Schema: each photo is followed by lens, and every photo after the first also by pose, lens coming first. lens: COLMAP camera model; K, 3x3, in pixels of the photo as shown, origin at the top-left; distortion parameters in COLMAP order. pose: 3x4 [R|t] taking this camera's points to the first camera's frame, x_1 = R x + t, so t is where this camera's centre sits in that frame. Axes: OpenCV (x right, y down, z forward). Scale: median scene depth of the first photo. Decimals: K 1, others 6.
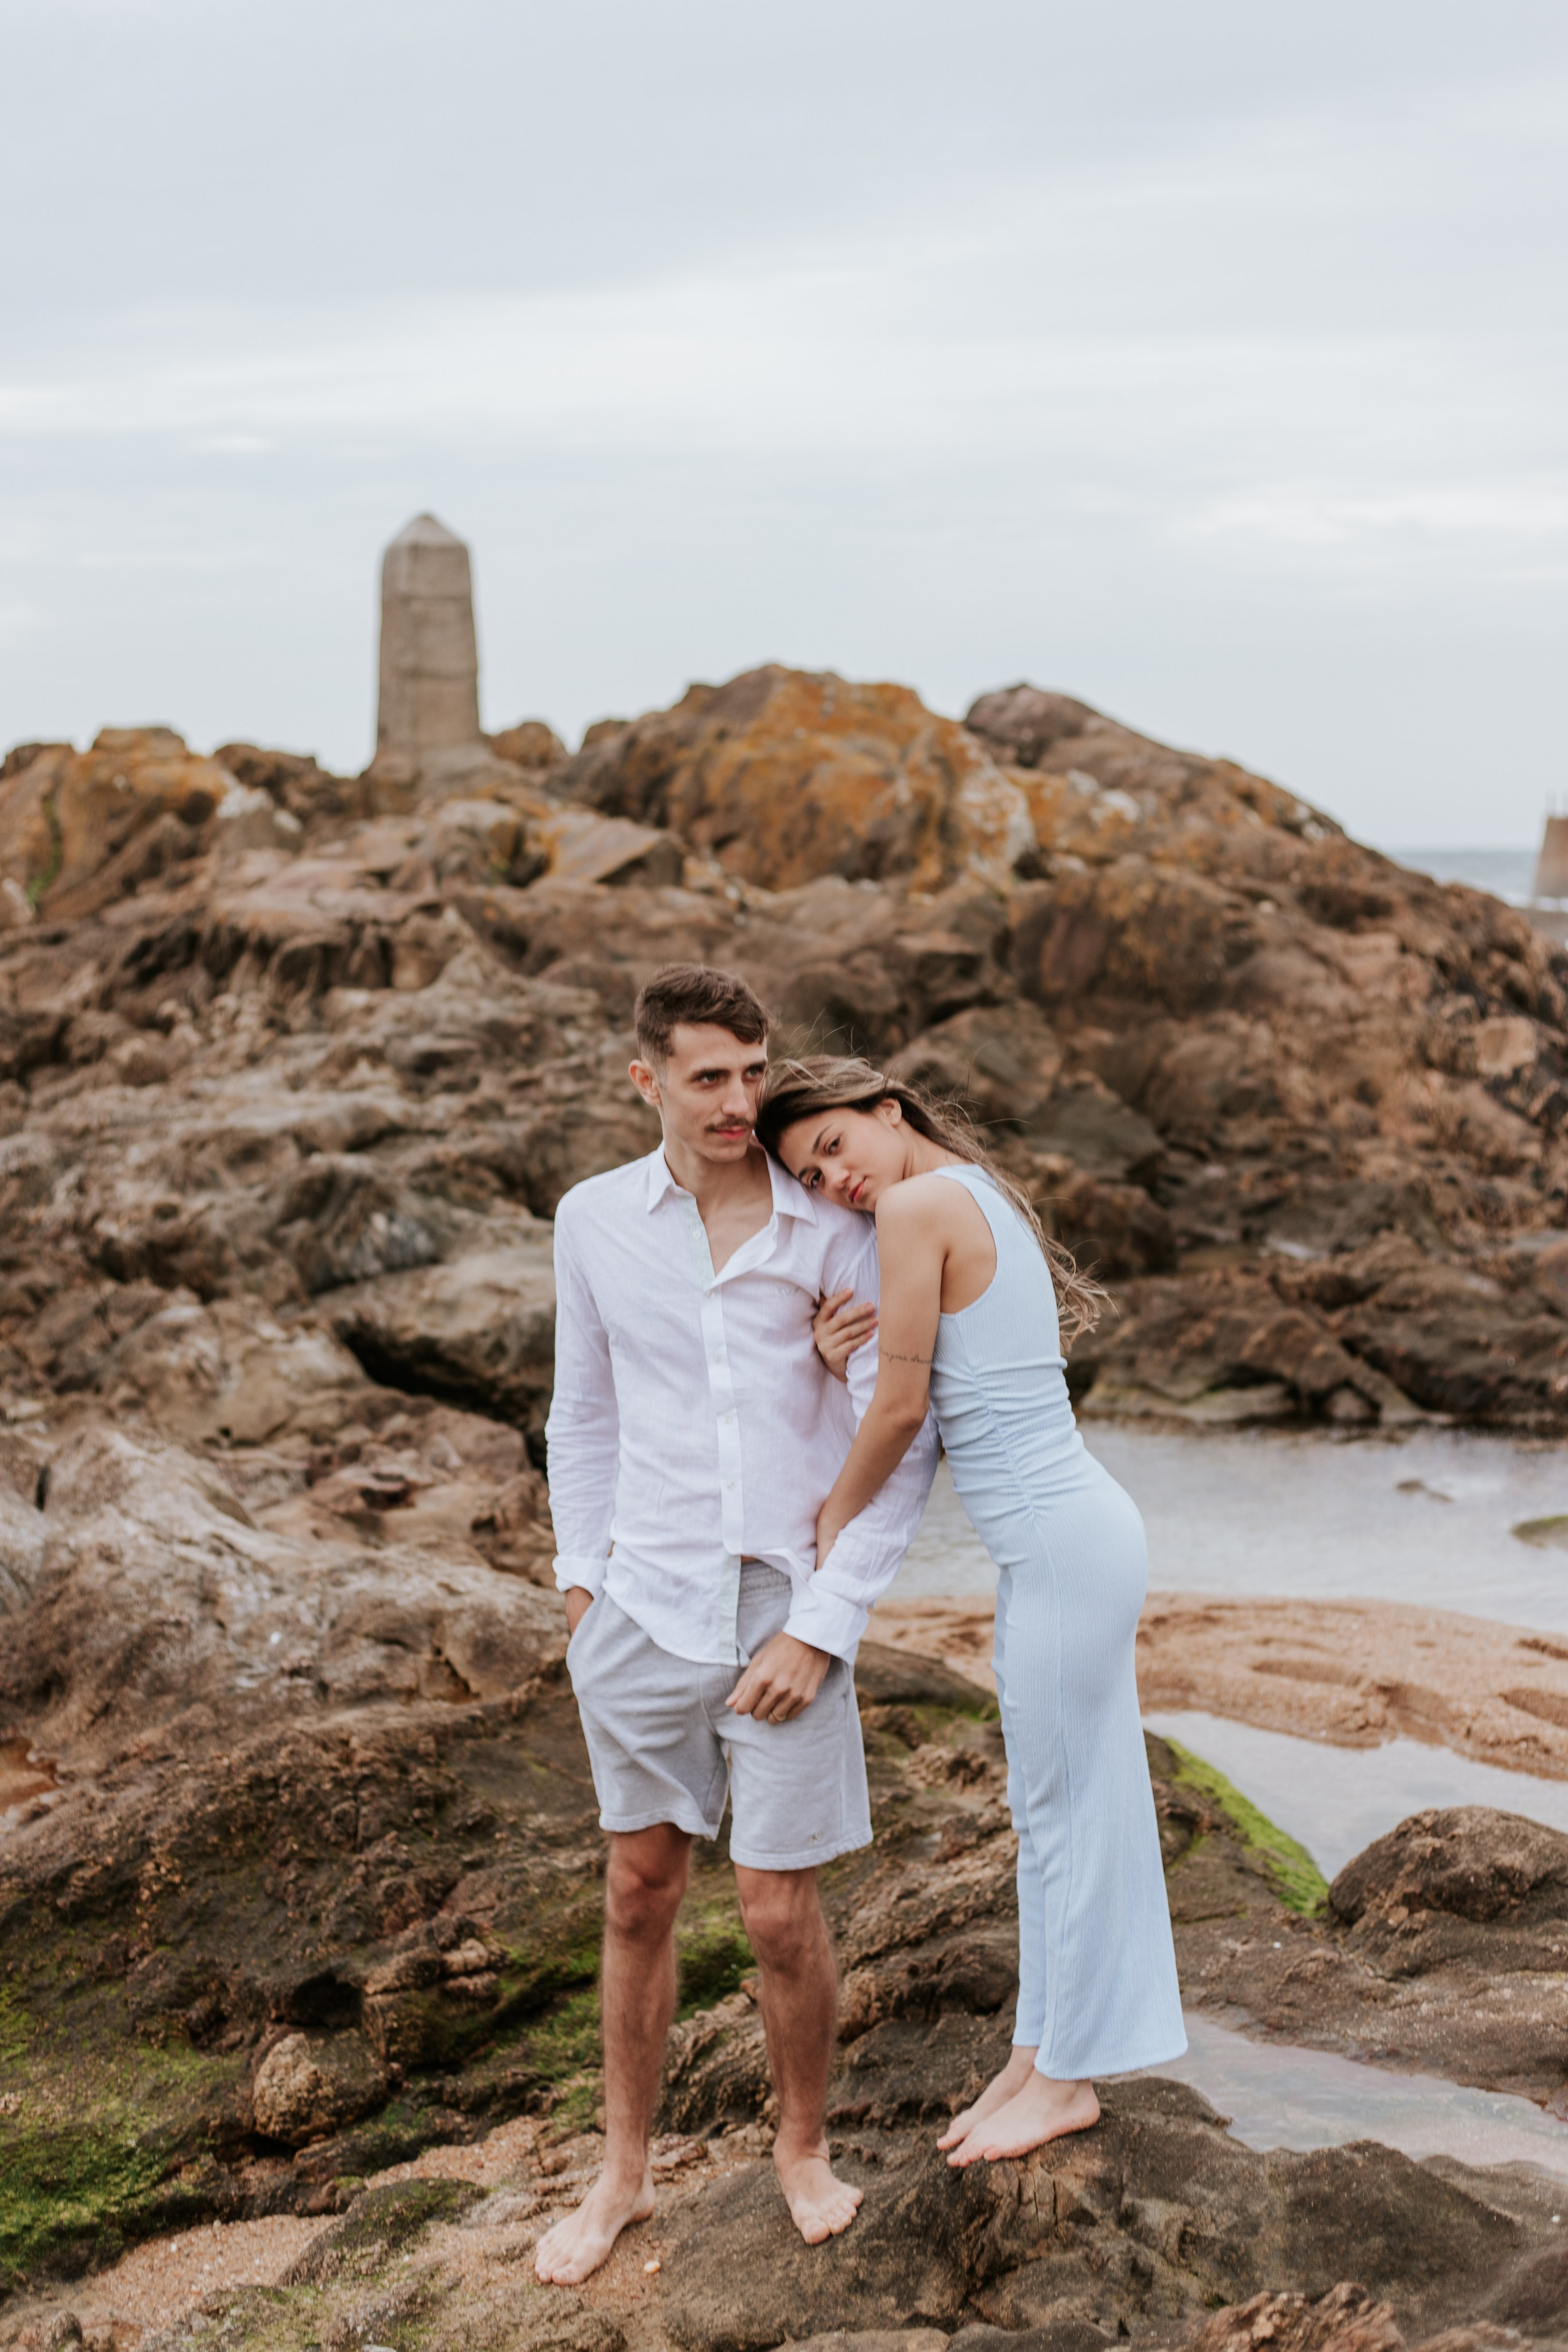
lens RADIAL K [[3380.0, 0, 869.1], [0, 3380.0, 1178.4], [0, 0, 1]] dist [0.009638, 0.031596]
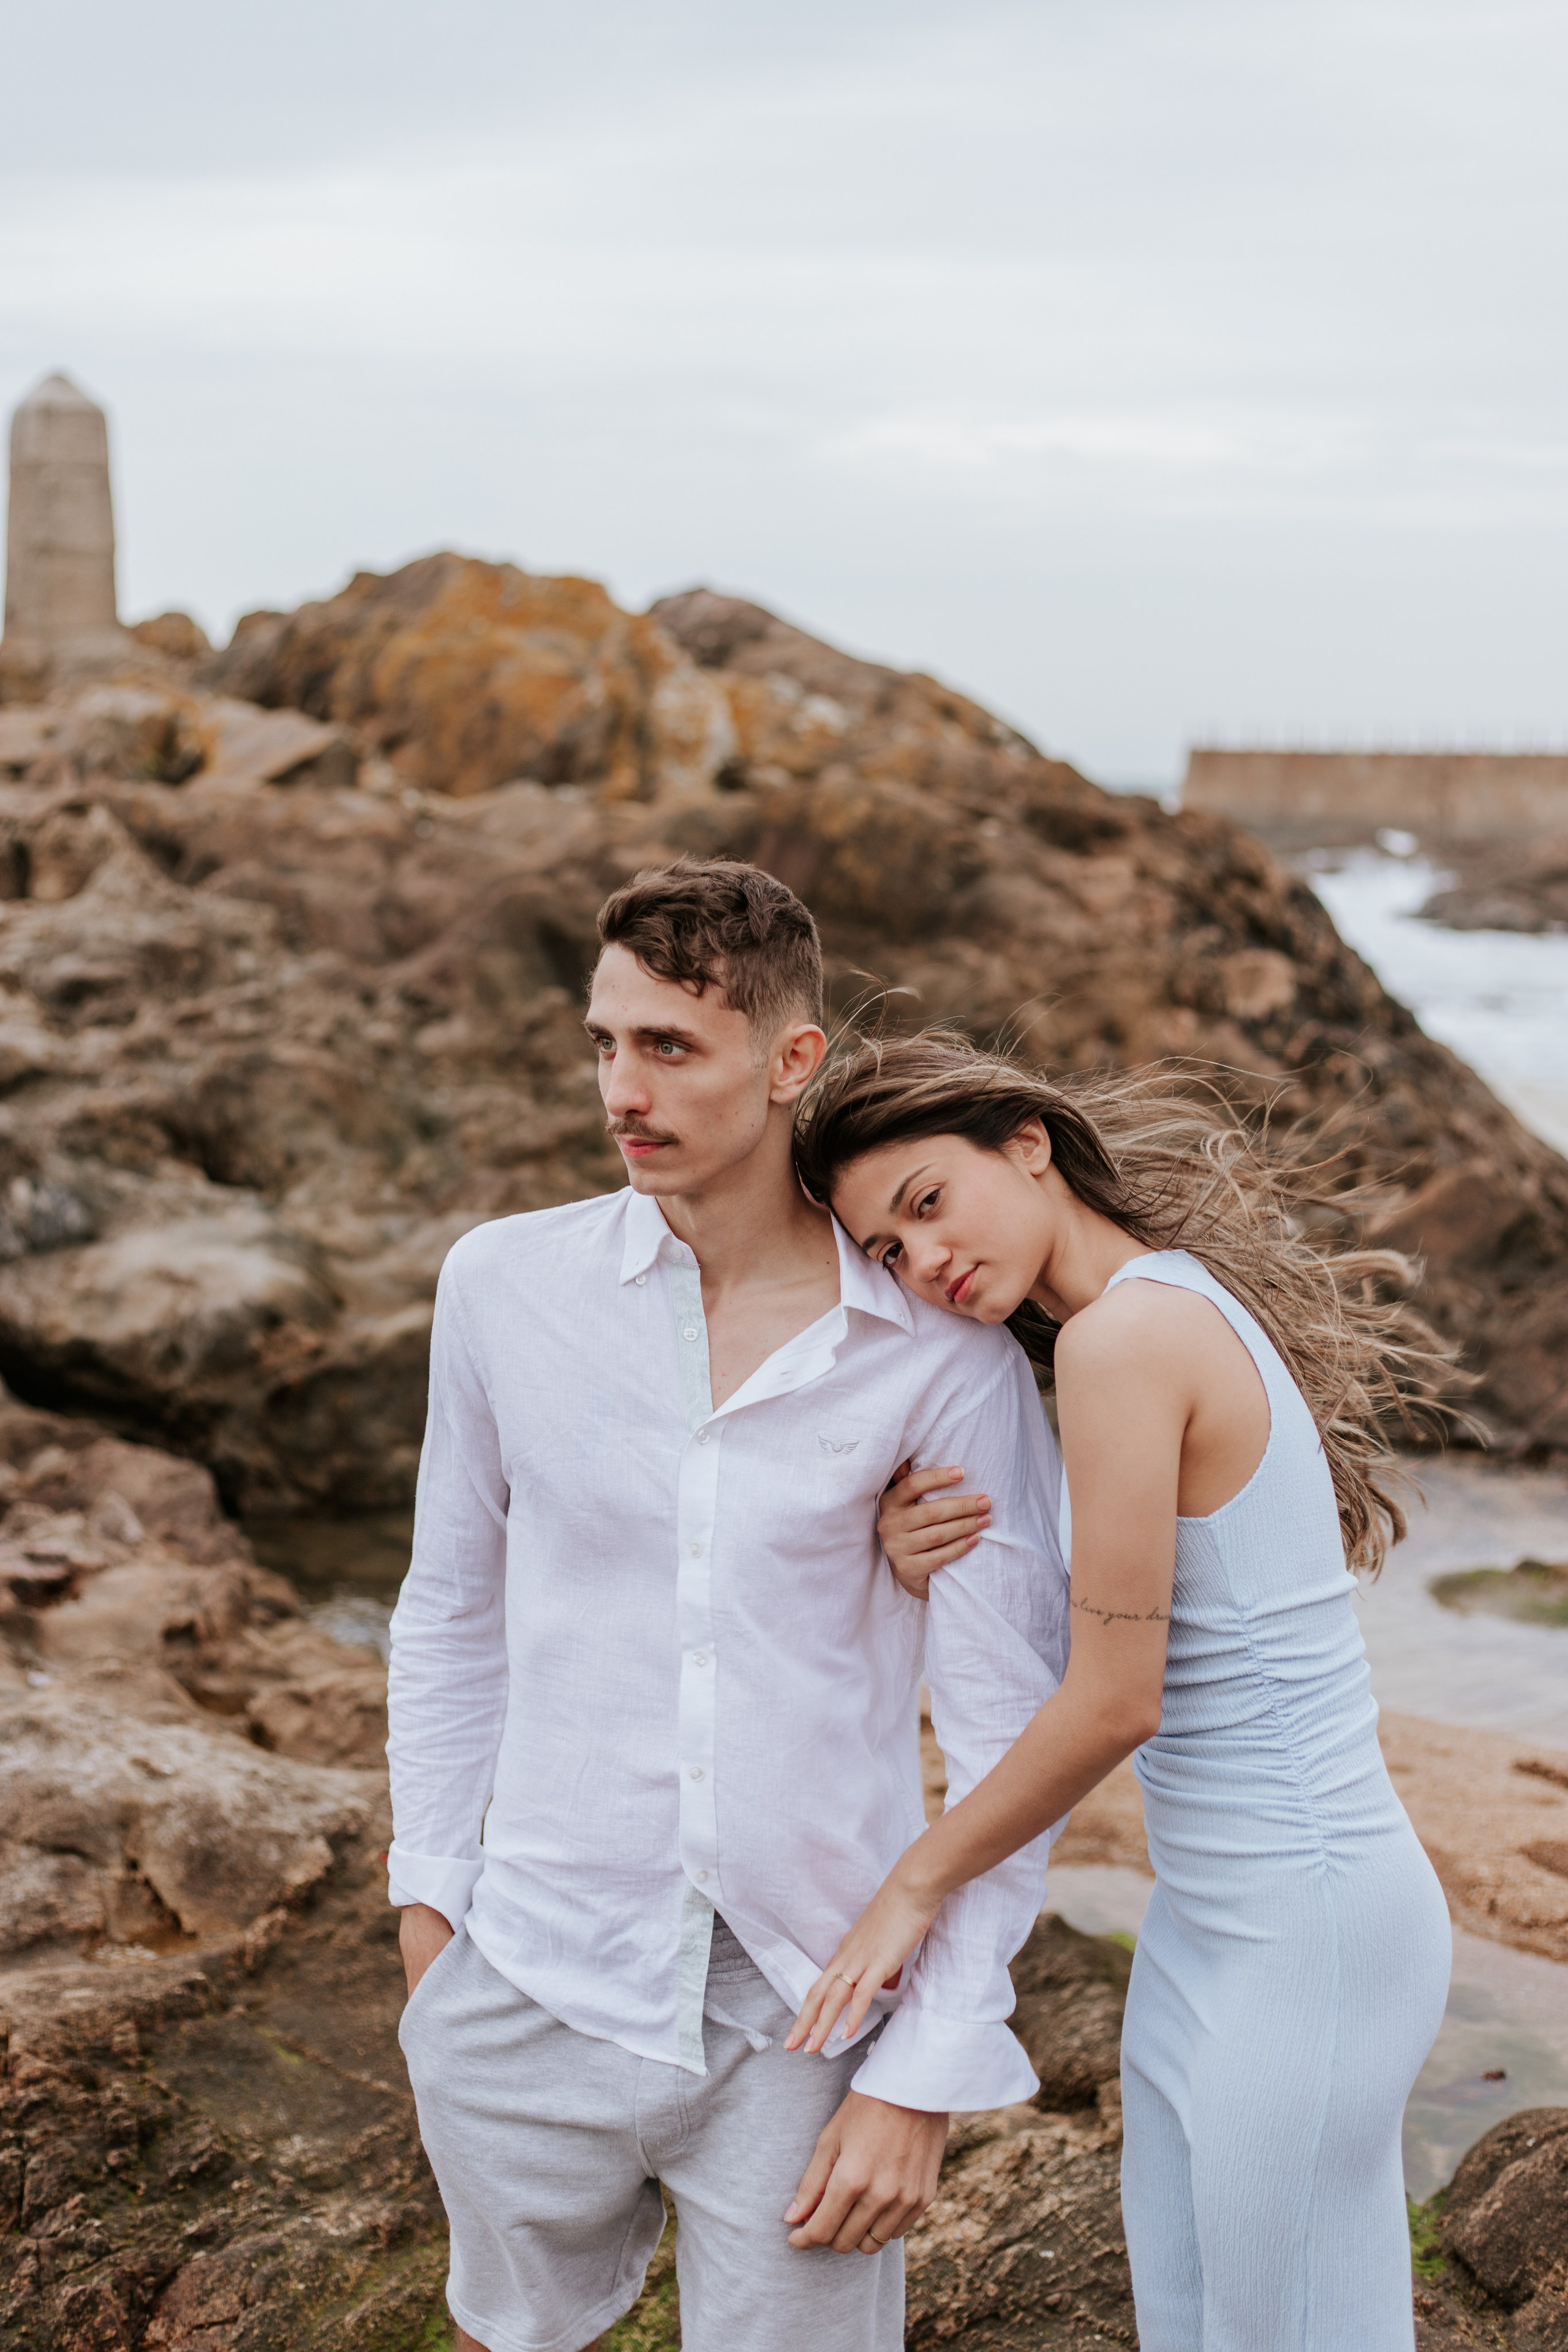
lens RADIAL K [[3380.0, 0, 869.1], [0, 3380.0, 1178.4], [0, 0, 1]] dist [0.009638, 0.031596]
pose [[0.993894, 0.008252, 0.110030, -0.022088], [-0.010868, 0.999672, 0.023192, -0.007774], [-0.109802, -0.024246, 0.993658, 0.118829]]
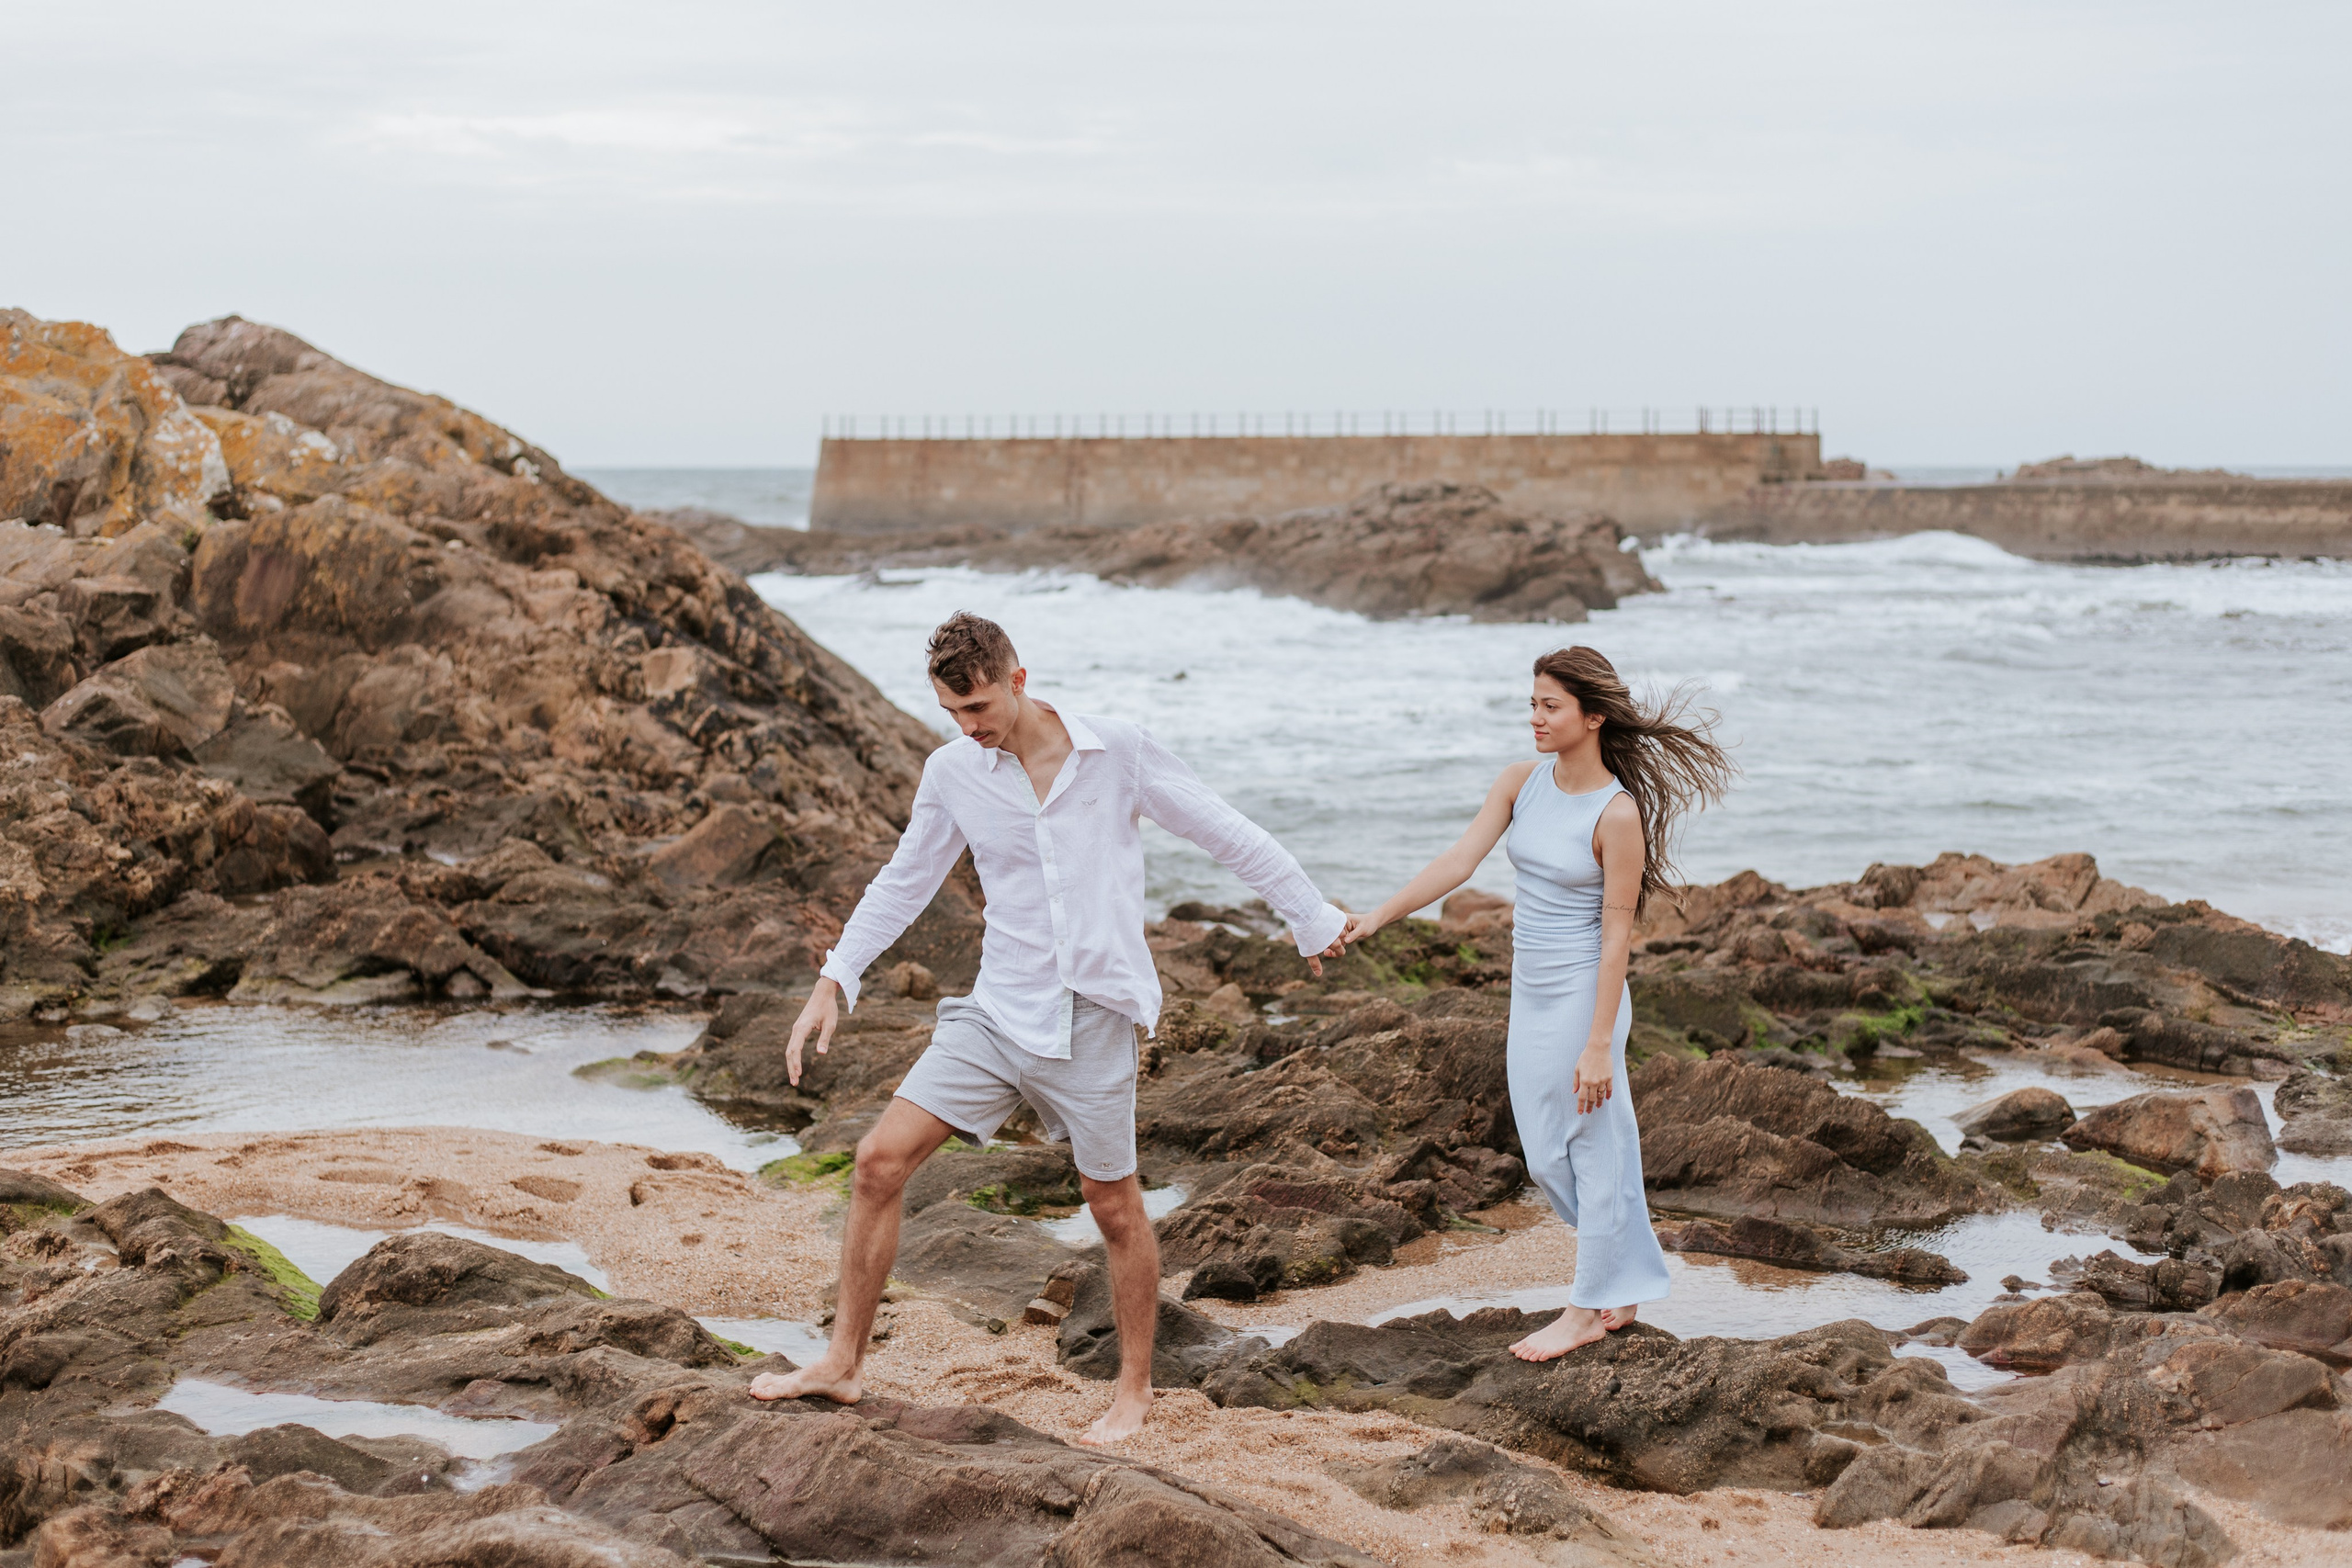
lens RADIAL K [[3504.7, 0, 1176.0], [0, 3504.7, 784.0], [0, 0, 1]] dist [0.021684, 0.047785]
pose [[0.957869, -0.026310, 0.285998, 0.024122], [0.028301, 0.999595, -0.002828, 0.005988], [-0.285808, 0.010802, 0.958226, -0.162510]]
